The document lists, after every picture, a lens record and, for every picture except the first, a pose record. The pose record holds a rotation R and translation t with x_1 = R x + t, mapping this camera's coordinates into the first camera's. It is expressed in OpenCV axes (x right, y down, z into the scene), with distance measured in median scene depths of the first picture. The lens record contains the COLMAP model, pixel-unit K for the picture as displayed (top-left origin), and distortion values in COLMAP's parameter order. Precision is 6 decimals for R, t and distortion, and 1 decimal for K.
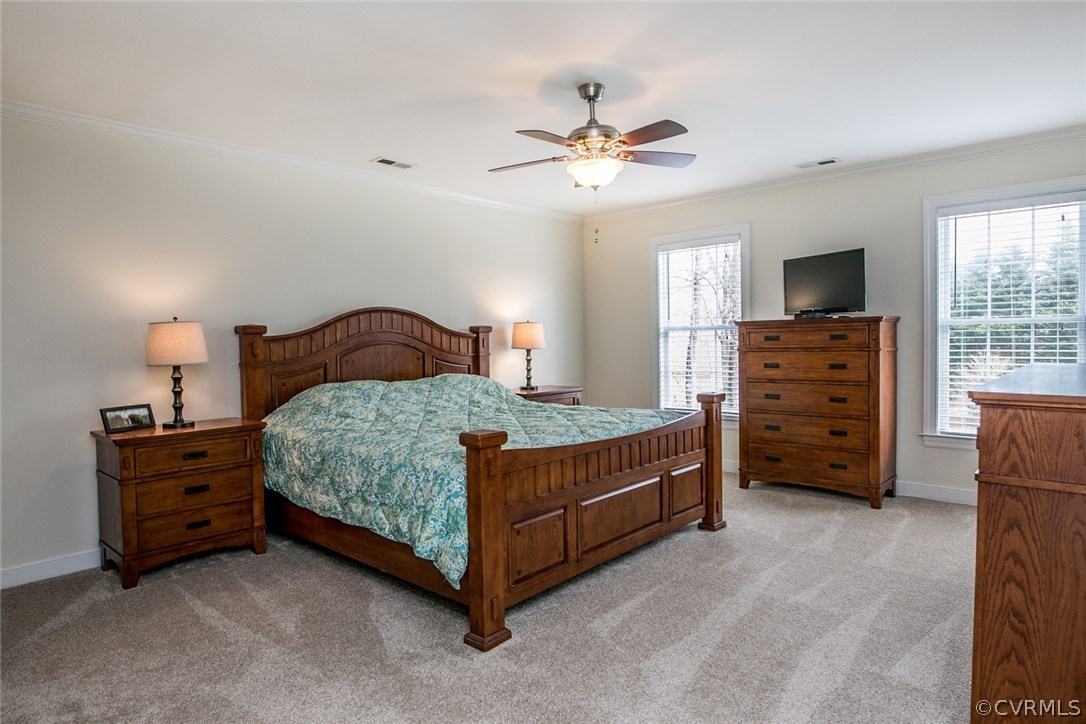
lens RADIAL K [[622.4, 0, 542.6], [0, 622.4, 361.8], [0, 0, 1]] dist [-0.026731, 0.004167]
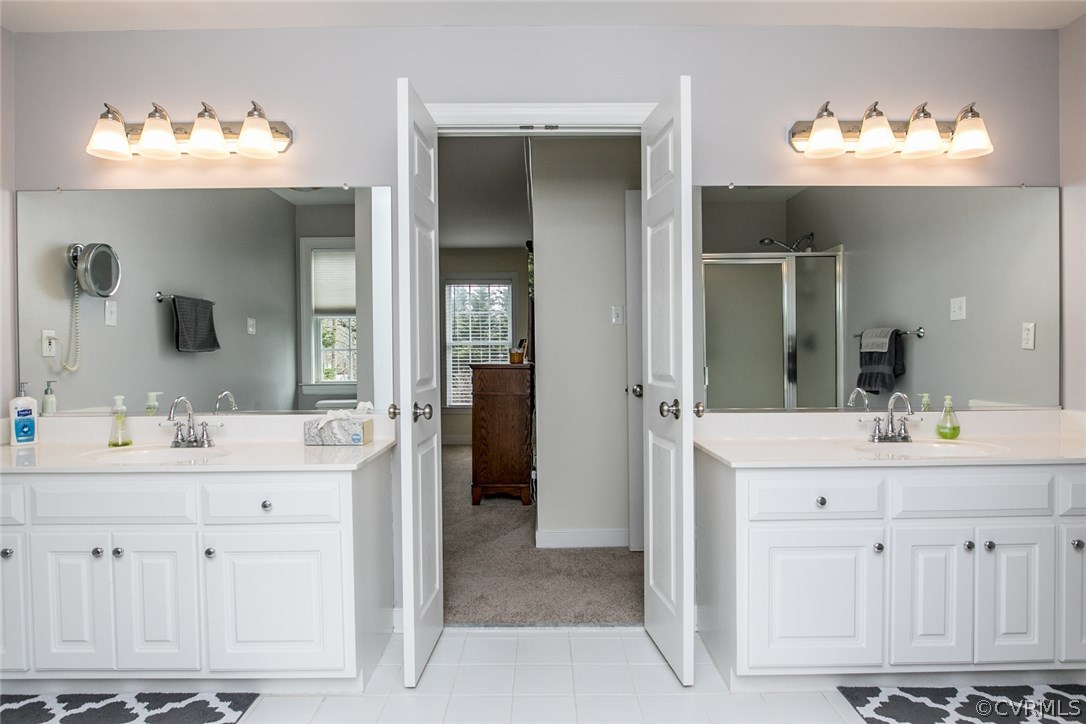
lens RADIAL K [[622.4, 0, 542.8], [0, 622.4, 363.8], [0, 0, 1]] dist [-0.026731, 0.004167]
pose [[0.730512, 0.006990, 0.682864, -0.464302], [0.024395, 0.999042, -0.036323, 0.081014], [-0.682464, 0.043193, 0.729642, -0.606404]]
